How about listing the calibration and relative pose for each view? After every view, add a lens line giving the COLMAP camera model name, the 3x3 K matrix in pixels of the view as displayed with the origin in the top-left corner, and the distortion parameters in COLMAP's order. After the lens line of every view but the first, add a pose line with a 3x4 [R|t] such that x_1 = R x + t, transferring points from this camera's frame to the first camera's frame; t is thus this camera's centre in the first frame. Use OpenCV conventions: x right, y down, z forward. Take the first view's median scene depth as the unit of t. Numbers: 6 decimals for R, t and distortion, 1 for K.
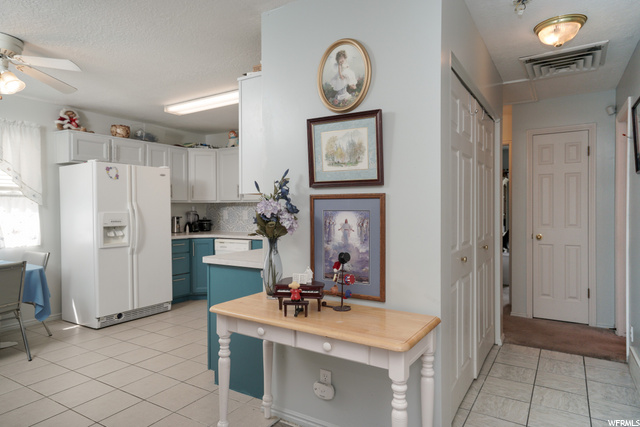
lens RADIAL K [[389.4, 0, 316.7], [0, 389.4, 214.7], [0, 0, 1]] dist [-0.003532, 0.028710]
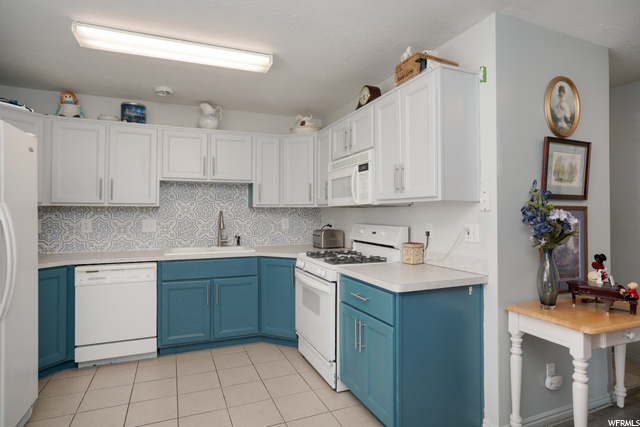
lens RADIAL K [[347.6, 0, 320.0], [0, 347.6, 213.5], [0, 0, 1]] dist [-0.019275, 0.000018]
pose [[0.575161, 0.003644, 0.818032, -0.666879], [0.010475, 0.999875, -0.011819, -0.013841], [-0.817973, 0.015366, 0.575052, 0.549903]]
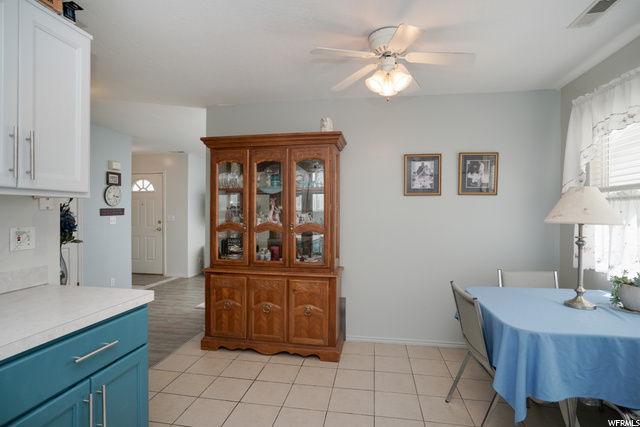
lens RADIAL K [[341.5, 0, 320.0], [0, 341.5, 213.5], [0, 0, 1]] dist [-0.040102, 0.000337]
pose [[-0.927193, 0.007737, -0.374503, -0.251784], [-0.001171, 0.999722, 0.023554, -0.029247], [0.374581, 0.022278, -0.926926, 1.219770]]
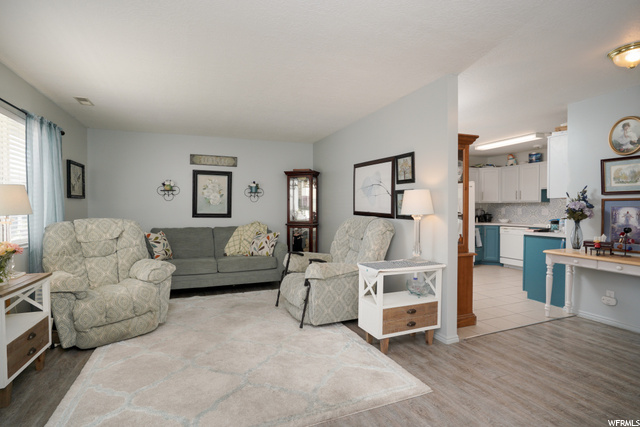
lens RADIAL K [[319.2, 0, 317.5], [0, 319.2, 214.1], [0, 0, 1]] dist [-0.050857, 0.019762]
pose [[0.797013, 0.018525, -0.603677, -0.120050], [-0.015817, 0.999827, 0.009799, 0.018628], [0.603754, 0.001739, 0.797169, -0.609350]]
